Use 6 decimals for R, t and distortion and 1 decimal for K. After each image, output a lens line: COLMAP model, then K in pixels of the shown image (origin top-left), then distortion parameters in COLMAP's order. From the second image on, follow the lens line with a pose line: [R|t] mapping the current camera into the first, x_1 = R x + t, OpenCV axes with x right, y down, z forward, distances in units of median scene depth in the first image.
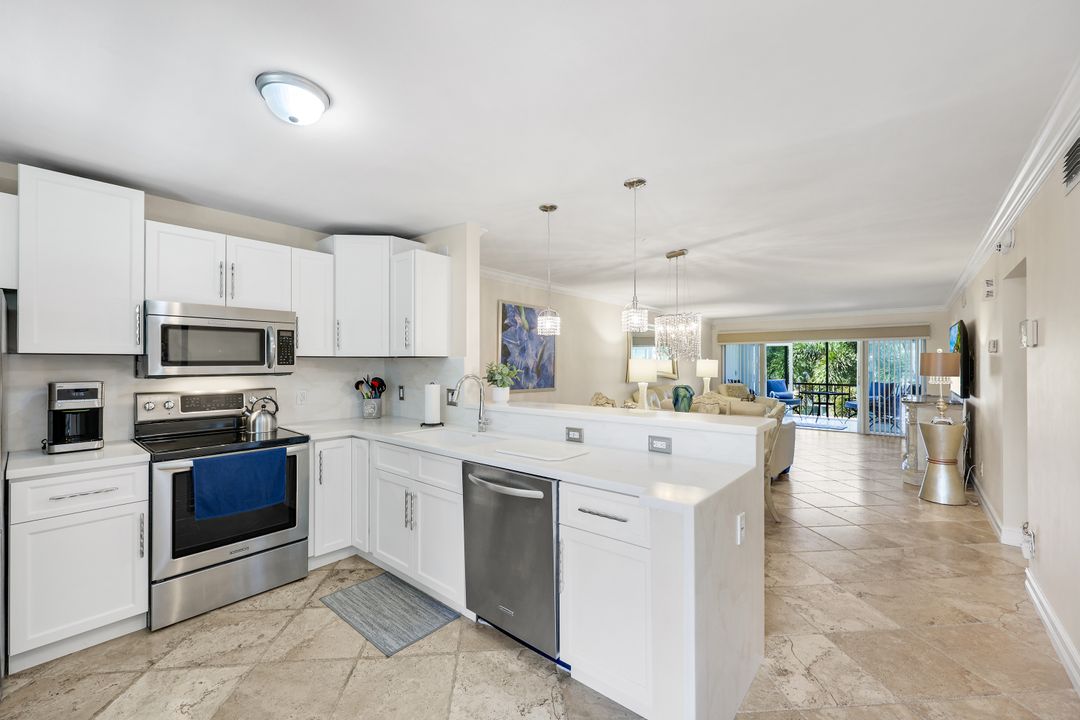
lens RADIAL K [[433.7, 0, 531.4], [0, 433.7, 359.9], [0, 0, 1]] dist [-0.002366, -0.000128]
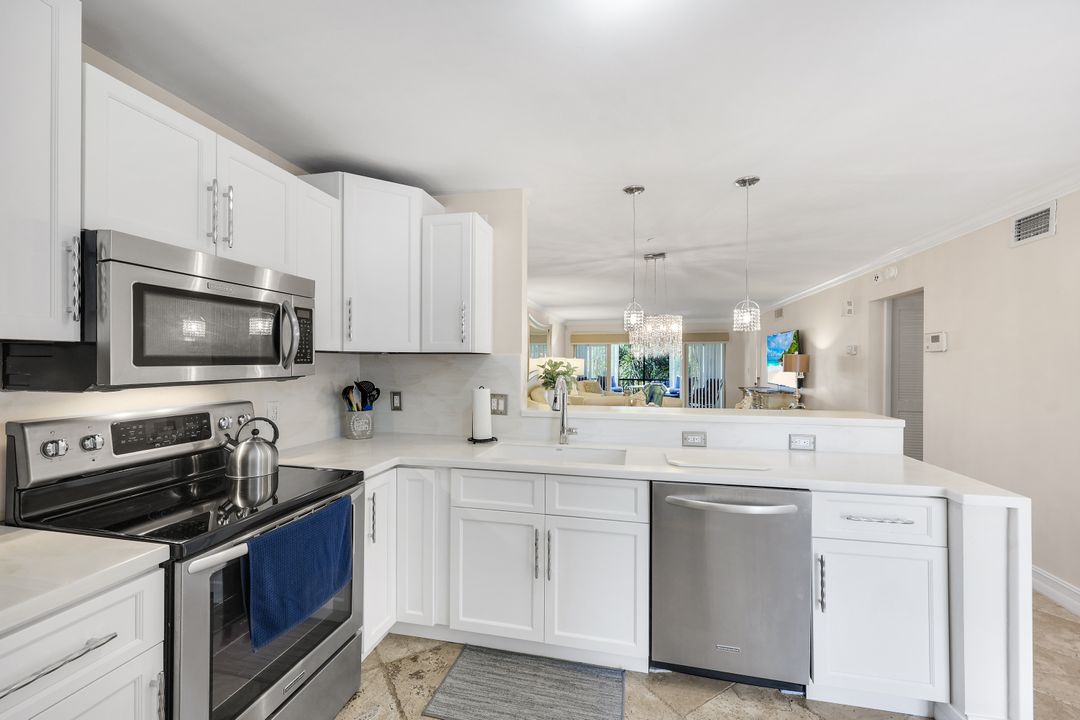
lens RADIAL K [[441.8, 0, 524.0], [0, 441.8, 361.1], [0, 0, 1]] dist [0.001881, 0.000265]
pose [[0.888795, 0.003531, 0.458291, -0.460952], [-0.006750, 0.999963, 0.005387, 0.001738], [-0.458255, -0.007881, 0.888786, 0.226287]]
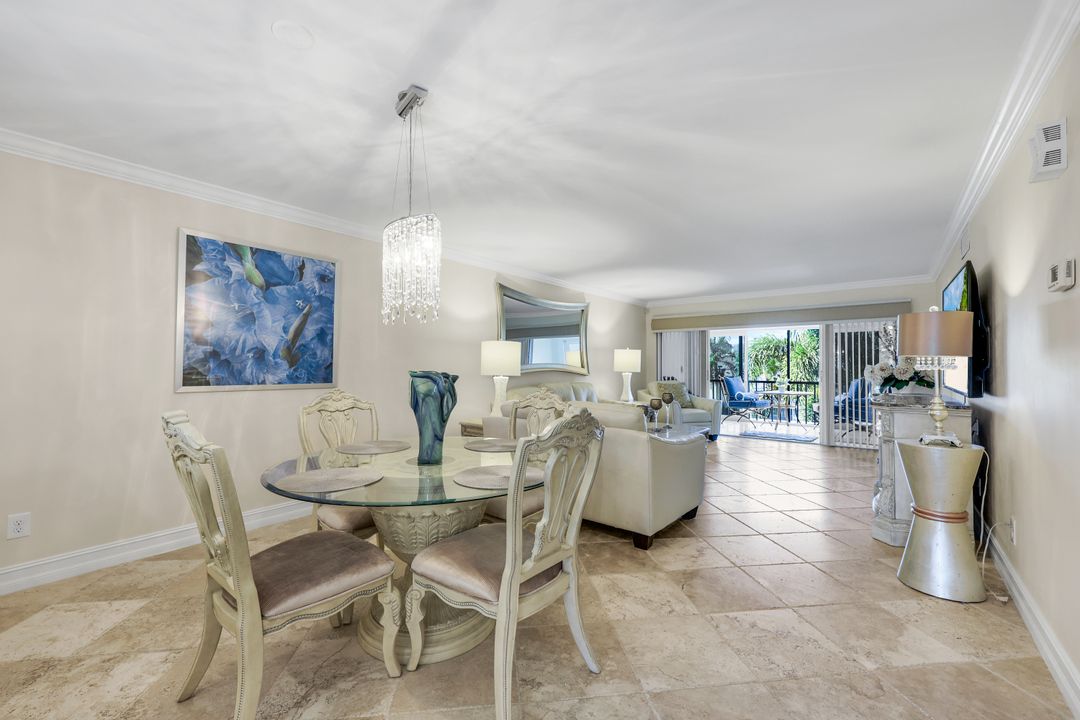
lens RADIAL K [[433.7, 0, 531.4], [0, 433.7, 359.9], [0, 0, 1]] dist [-0.002366, -0.000128]
pose [[0.999584, -0.000033, 0.028834, 0.498489], [0.000193, 0.999985, -0.005534, 0.052257], [-0.028834, 0.005538, 0.999569, 0.556080]]
